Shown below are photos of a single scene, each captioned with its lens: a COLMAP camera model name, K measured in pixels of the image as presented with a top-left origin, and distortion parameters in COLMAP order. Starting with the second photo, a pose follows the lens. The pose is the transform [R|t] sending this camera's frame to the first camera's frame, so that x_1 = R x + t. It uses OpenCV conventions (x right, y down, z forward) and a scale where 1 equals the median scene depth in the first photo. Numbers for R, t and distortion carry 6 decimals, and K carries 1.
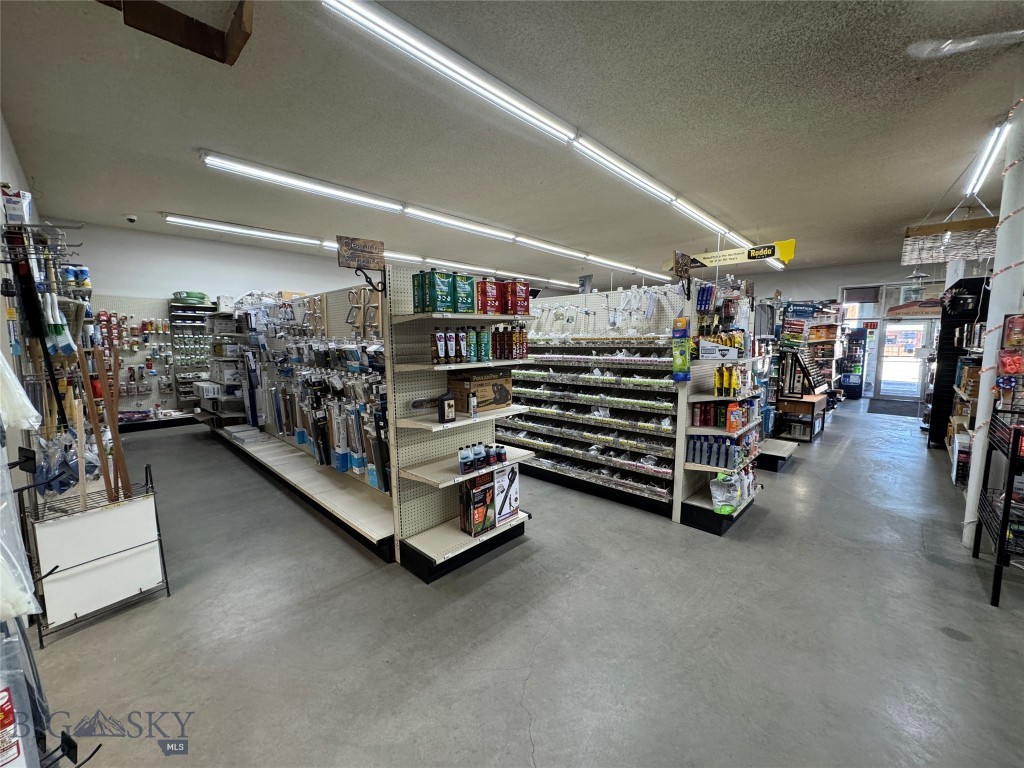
lens RADIAL K [[404.2, 0, 512.1], [0, 404.2, 382.6], [0, 0, 1]] dist [-0.001370, 0.000844]
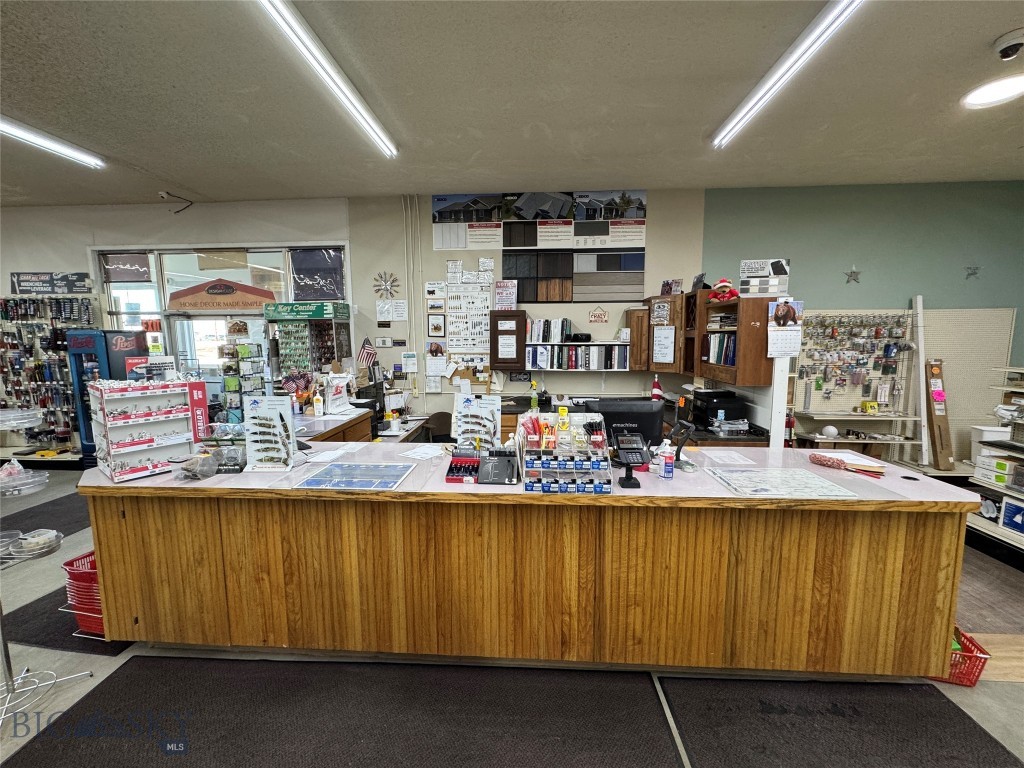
lens RADIAL K [[404.2, 0, 512.7], [0, 404.2, 382.5], [0, 0, 1]] dist [-0.001370, 0.000844]
pose [[0.757164, -0.071336, 0.649318, 2.392981], [0.071675, 0.997090, 0.025964, -0.122460], [-0.649281, 0.026881, 0.760073, 0.766063]]
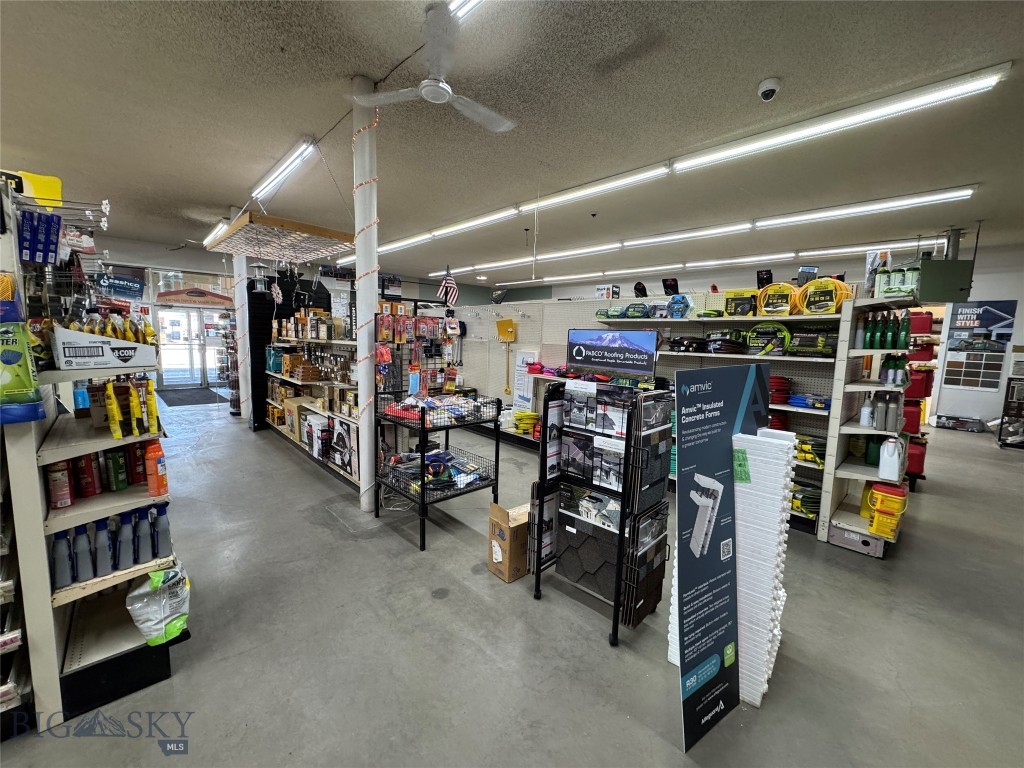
lens RADIAL K [[404.2, 0, 509.3], [0, 404.2, 382.9], [0, 0, 1]] dist [-0.001370, 0.000844]
pose [[0.045057, -0.114804, 0.992366, 0.017977], [0.078231, 0.990730, 0.111063, -0.044121], [-0.995917, 0.072629, 0.053620, 0.379871]]
